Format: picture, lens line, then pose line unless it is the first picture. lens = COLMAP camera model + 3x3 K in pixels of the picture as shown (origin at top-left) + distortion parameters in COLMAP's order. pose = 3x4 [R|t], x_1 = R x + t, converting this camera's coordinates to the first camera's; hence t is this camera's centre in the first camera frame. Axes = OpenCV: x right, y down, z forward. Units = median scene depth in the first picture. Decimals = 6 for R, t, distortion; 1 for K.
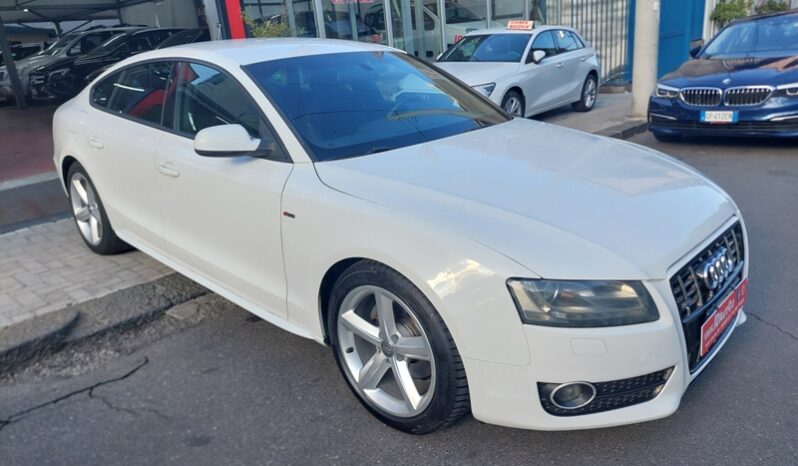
lens RADIAL K [[573.6, 0, 424.6], [0, 573.6, 234.0], [0, 0, 1]] dist [0.062093, -0.054747]
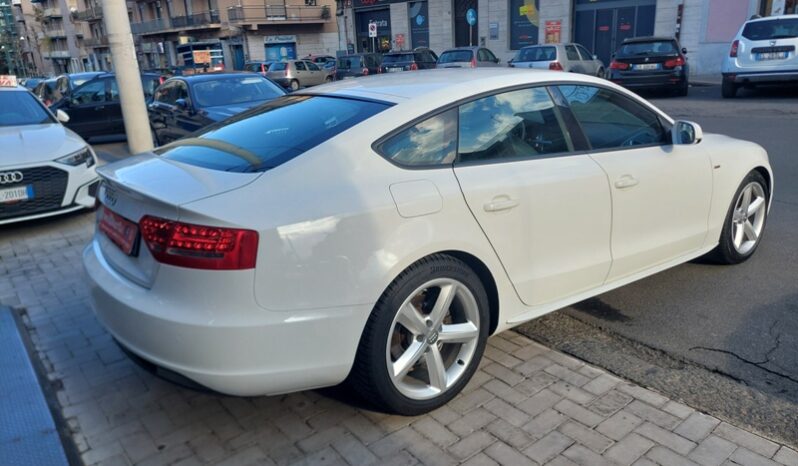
lens RADIAL K [[548.0, 0, 415.6], [0, 548.0, 222.7], [0, 0, 1]] dist [0.062235, -0.060115]
pose [[0.185971, -0.235901, 0.953816, -1.323410], [0.355060, 0.921287, 0.158627, -0.301245], [-0.916159, 0.309162, 0.255091, 1.009538]]
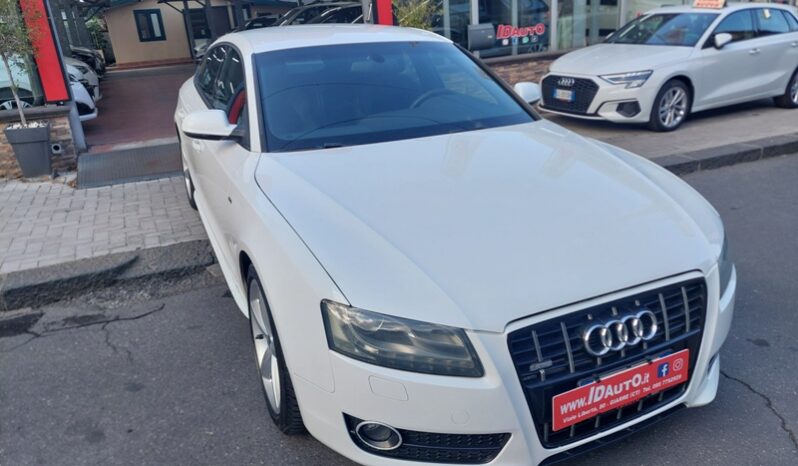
lens RADIAL K [[575.2, 0, 419.5], [0, 575.2, 233.8], [0, 0, 1]] dist [0.066118, -0.056014]
pose [[0.926550, 0.146636, -0.346414, 0.332291], [-0.132051, 0.989078, 0.065478, -0.062443], [0.352232, -0.014924, 0.935794, 0.088202]]
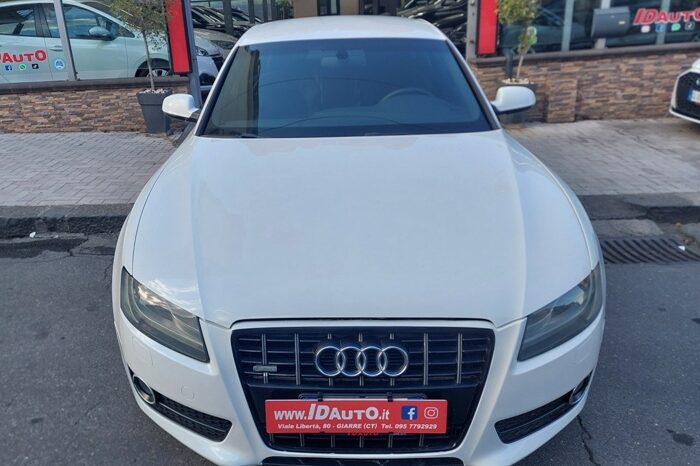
lens RADIAL K [[585.1, 0, 308.3], [0, 585.1, 231.6], [0, 0, 1]] dist [0.039882, -0.004508]
pose [[0.646061, 0.305807, -0.699348, 0.640020], [-0.251341, 0.950368, 0.183382, -0.159081], [0.720717, 0.057298, 0.690857, 0.247576]]
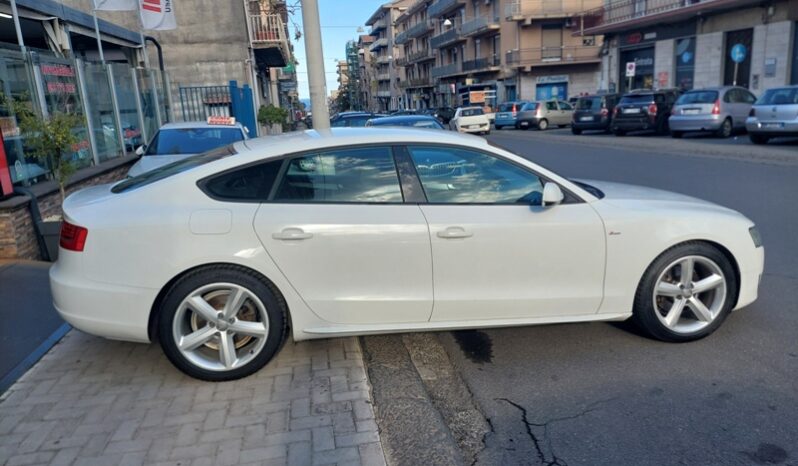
lens RADIAL K [[543.9, 0, 427.7], [0, 543.9, 233.0], [0, 0, 1]] dist [0.071720, -0.064322]
pose [[0.612021, -0.144787, 0.777475, -1.186169], [0.262443, 0.964571, -0.026964, -0.088711], [-0.746026, 0.220546, 0.628335, 0.332102]]
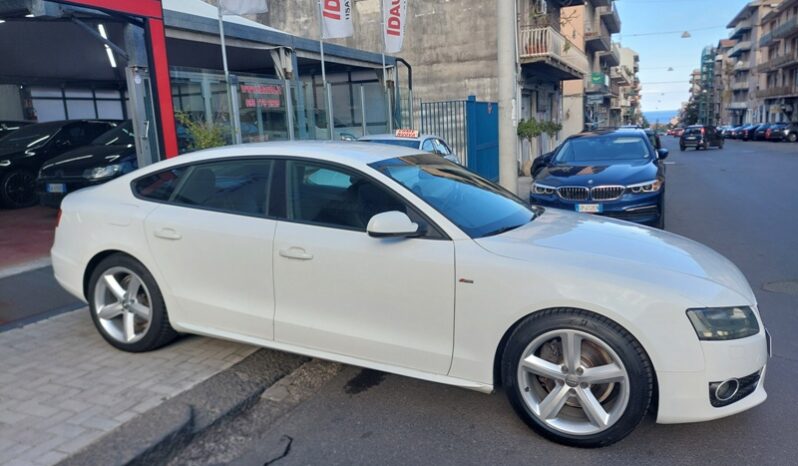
lens RADIAL K [[564.2, 0, 431.0], [0, 564.2, 234.4], [0, 0, 1]] dist [0.065330, -0.062653]
pose [[0.938192, -0.024921, 0.345218, -0.516423], [0.081484, 0.985274, -0.150321, 0.030739], [-0.336388, 0.169160, 0.926406, -0.070956]]
